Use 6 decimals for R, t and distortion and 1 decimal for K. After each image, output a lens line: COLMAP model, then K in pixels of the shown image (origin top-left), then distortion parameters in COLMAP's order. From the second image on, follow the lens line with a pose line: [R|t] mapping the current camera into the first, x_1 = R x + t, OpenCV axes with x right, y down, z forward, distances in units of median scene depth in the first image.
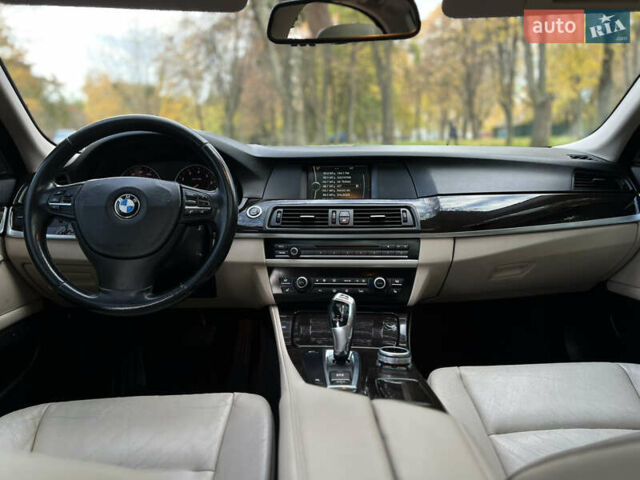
lens RADIAL K [[467.4, 0, 323.0], [0, 467.4, 238.1], [0, 0, 1]] dist [0.049799, -0.071828]
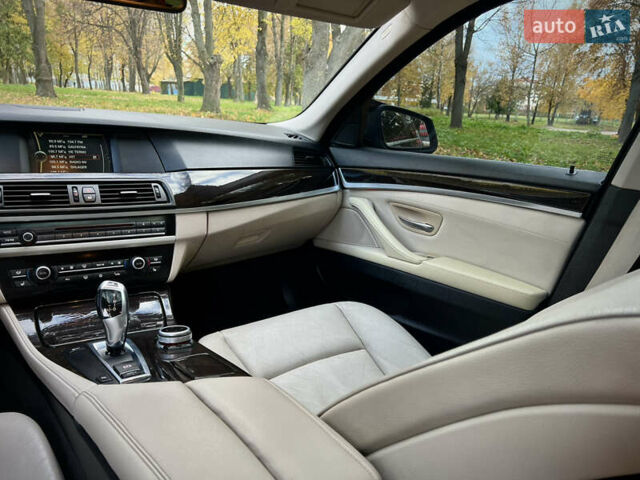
lens RADIAL K [[467.4, 0, 323.0], [0, 467.4, 238.1], [0, 0, 1]] dist [0.049799, -0.071828]
pose [[0.793144, -0.081390, 0.603571, -0.150343], [0.027640, 0.994819, 0.097828, -0.037139], [-0.608407, -0.060909, 0.791284, 0.013225]]
